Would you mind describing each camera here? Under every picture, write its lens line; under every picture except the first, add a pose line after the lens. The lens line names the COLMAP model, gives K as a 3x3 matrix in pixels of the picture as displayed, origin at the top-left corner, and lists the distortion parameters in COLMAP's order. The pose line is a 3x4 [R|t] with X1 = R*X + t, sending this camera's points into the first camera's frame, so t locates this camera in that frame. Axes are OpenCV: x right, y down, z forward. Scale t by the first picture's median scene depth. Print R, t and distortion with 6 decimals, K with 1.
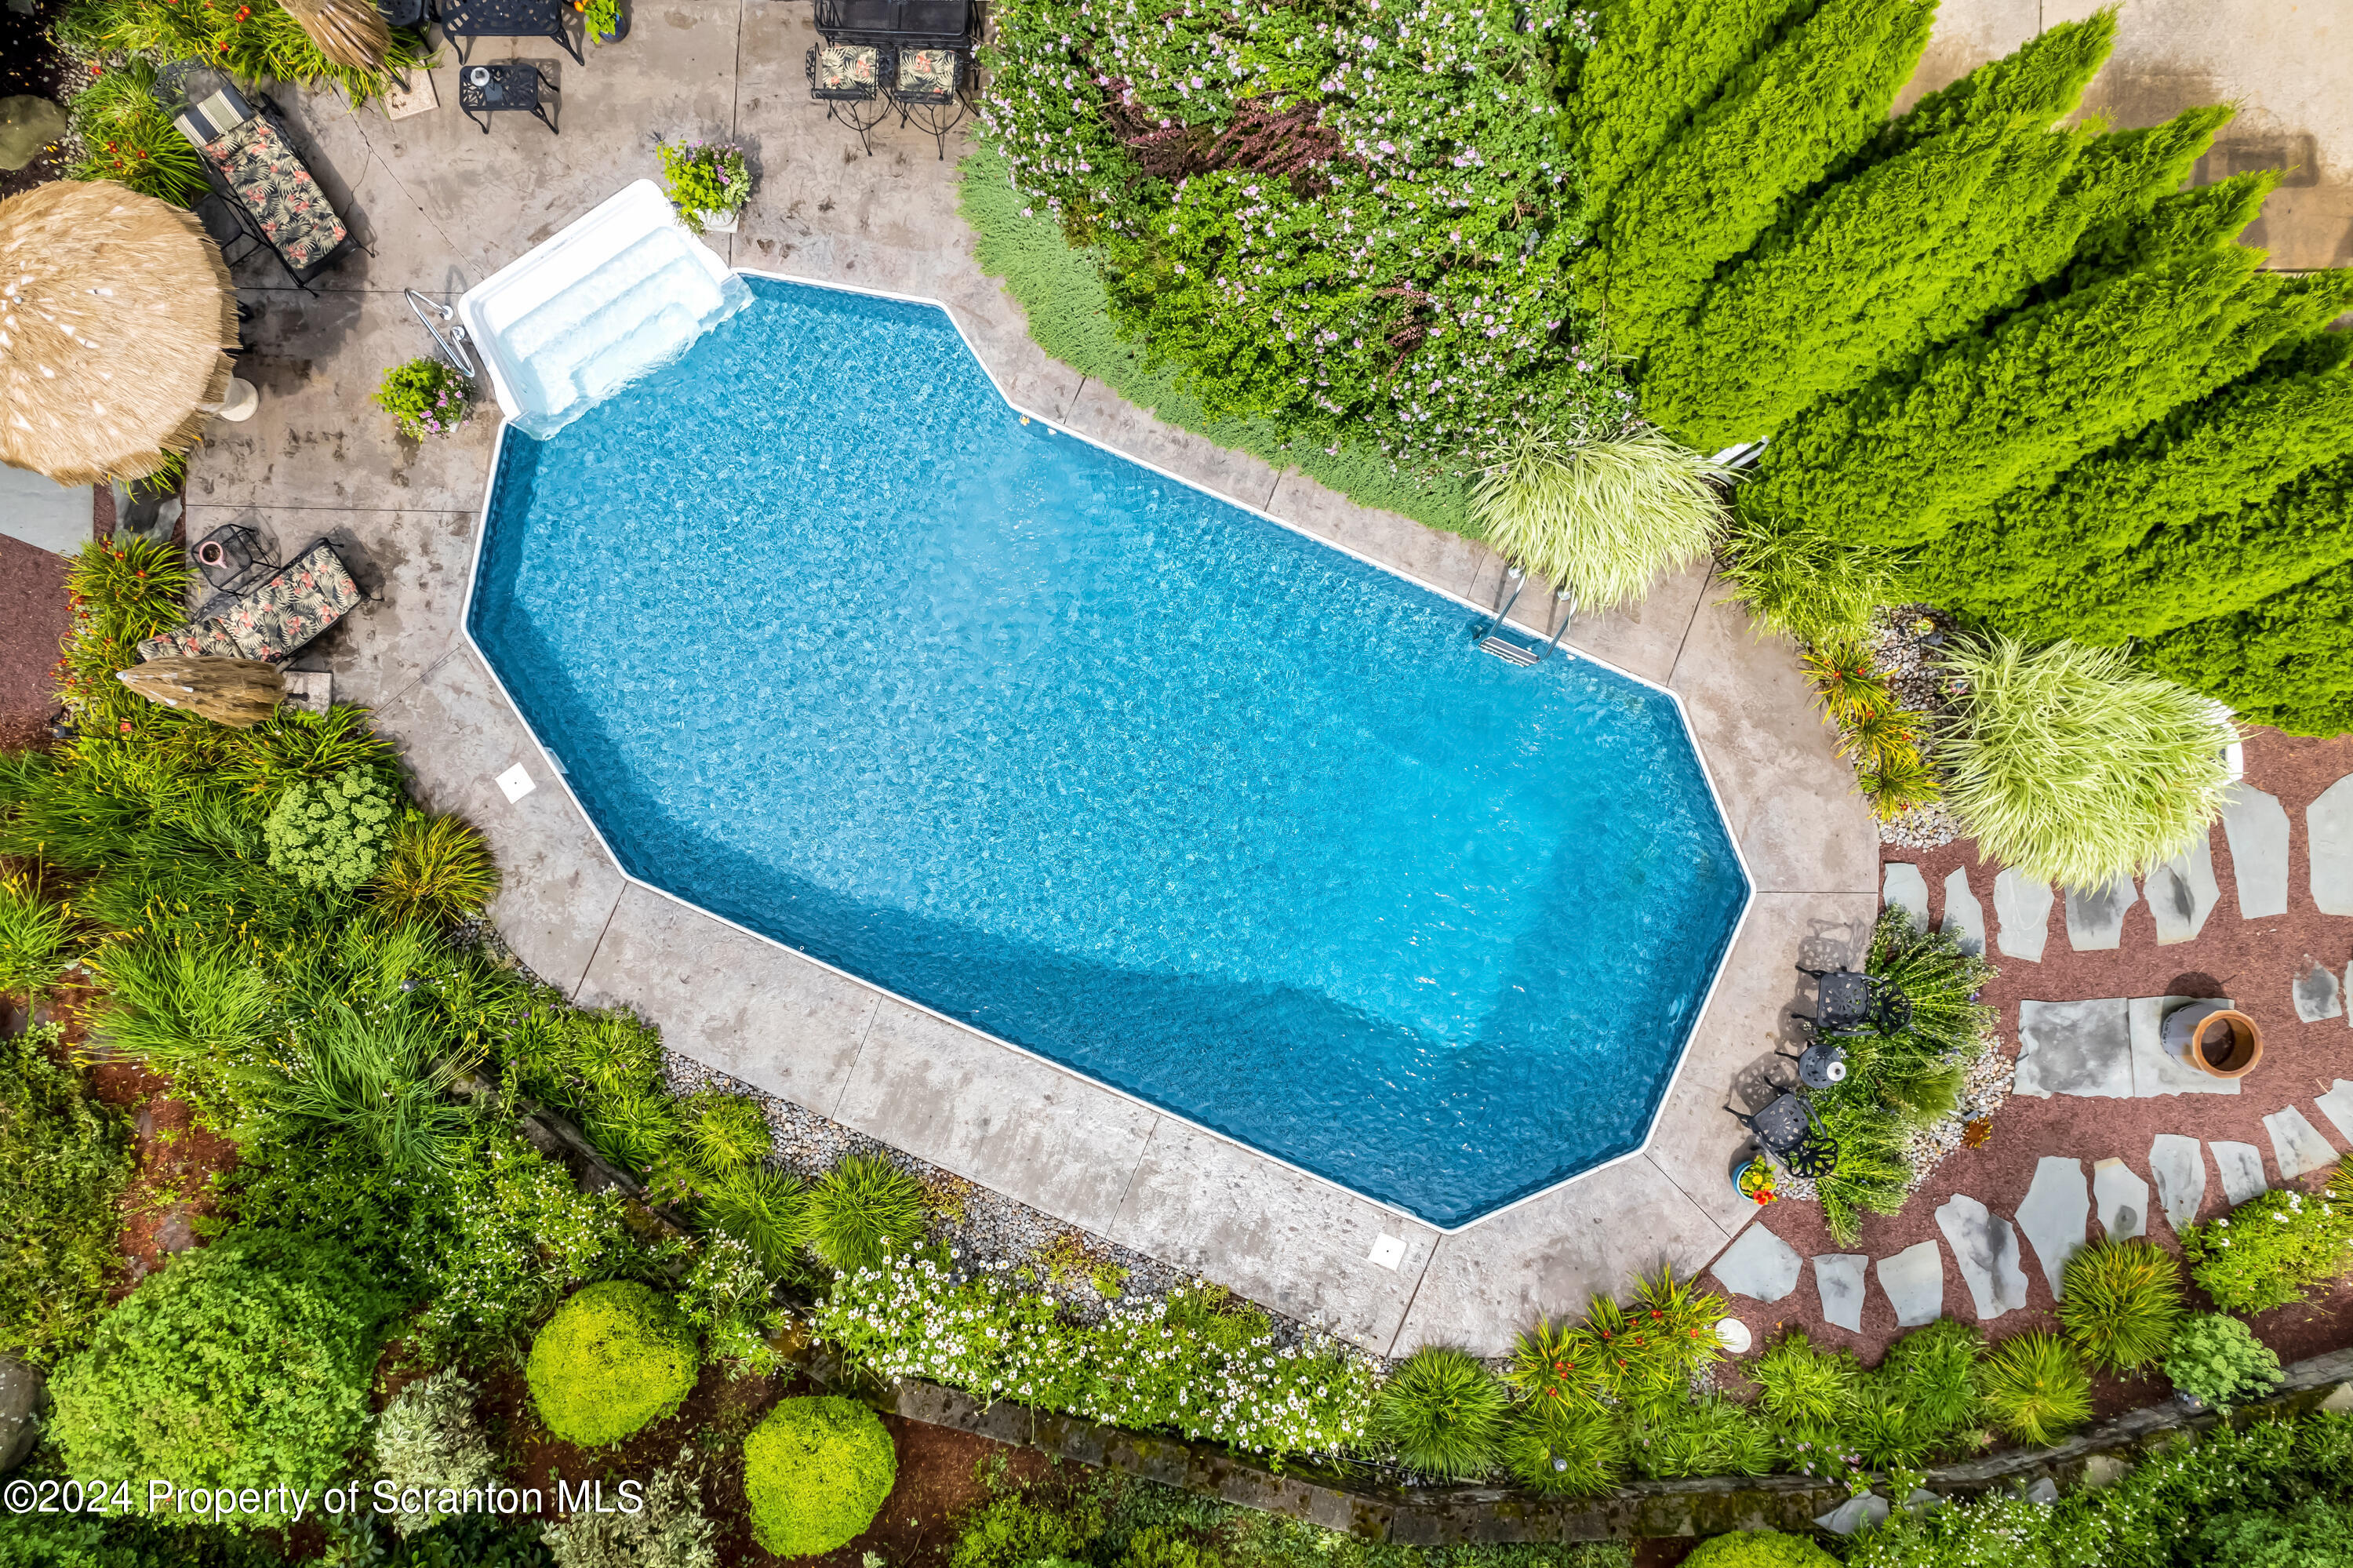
lens RADIAL K [[1570.1, 0, 1176.6], [0, 1570.1, 795.7], [0, 0, 1]] dist [-0.043087, 0.032179]
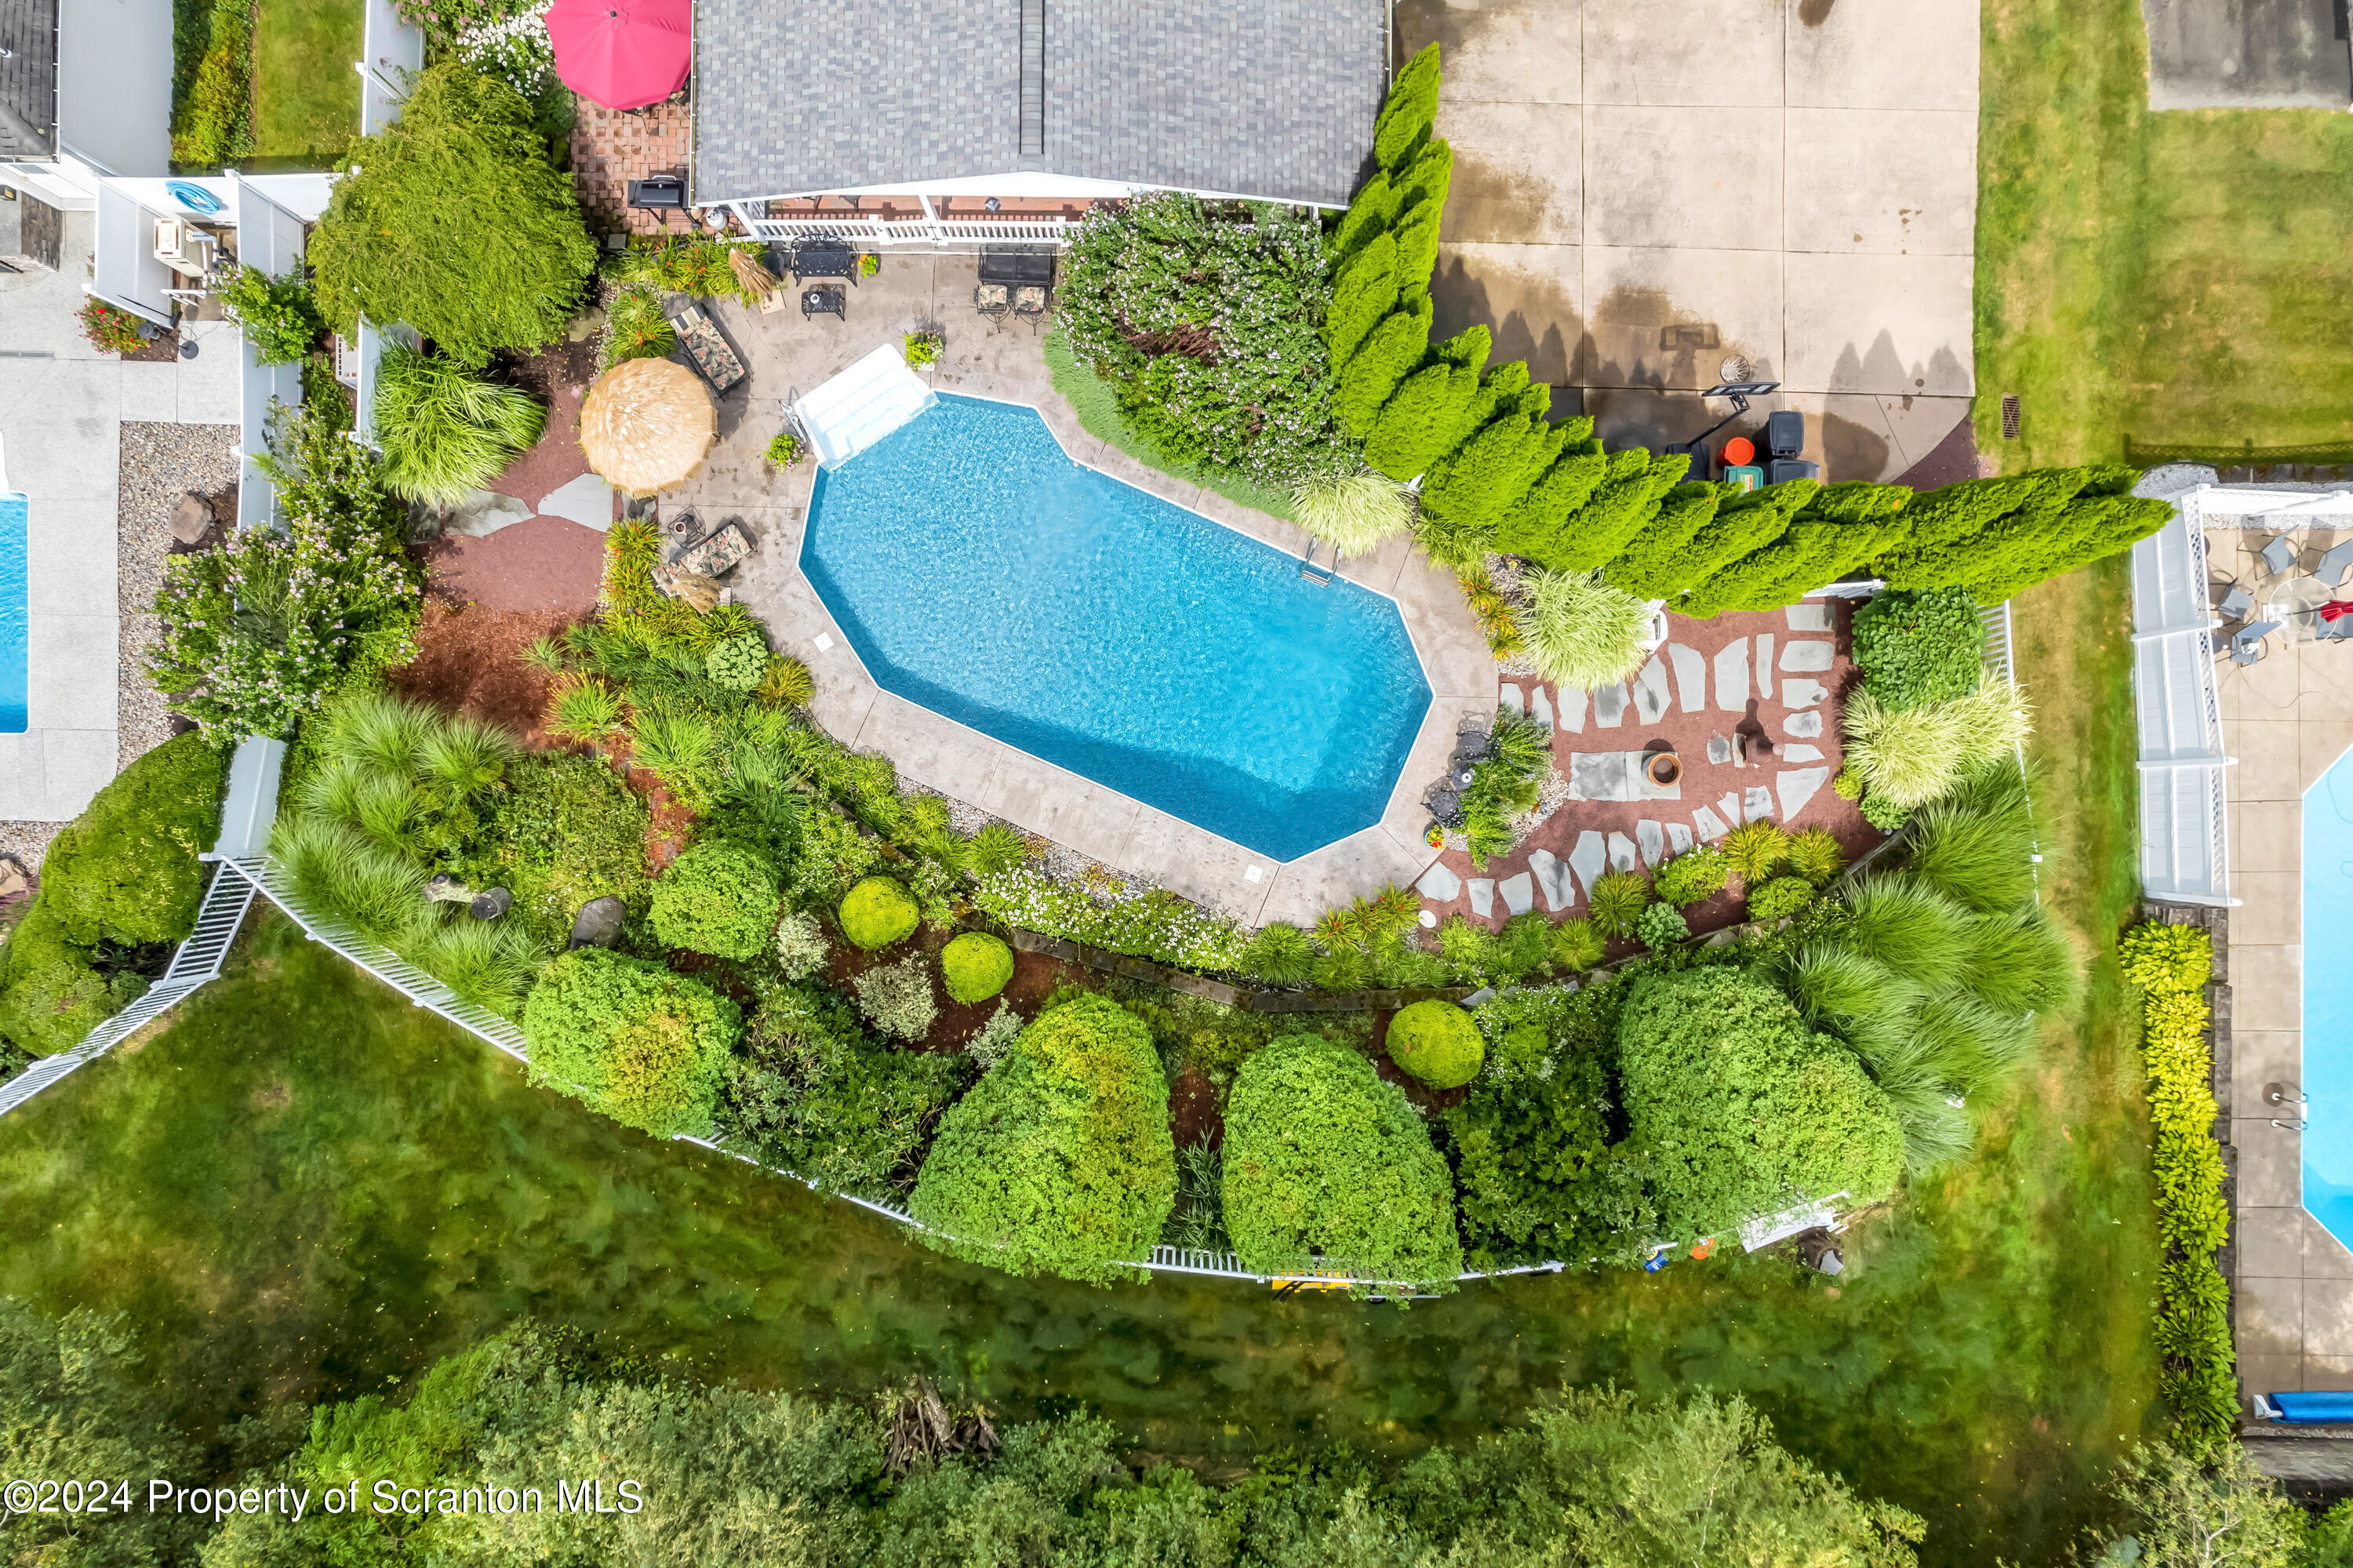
lens RADIAL K [[1570.1, 0, 1178.1], [0, 1570.1, 781.6], [0, 0, 1]] dist [-0.043087, 0.032179]
pose [[0.999998, 0.001964, -0.000047, 0.037660], [-0.001964, 0.999952, -0.009557, 0.196269], [0.000029, 0.009557, 0.999954, -1.056088]]
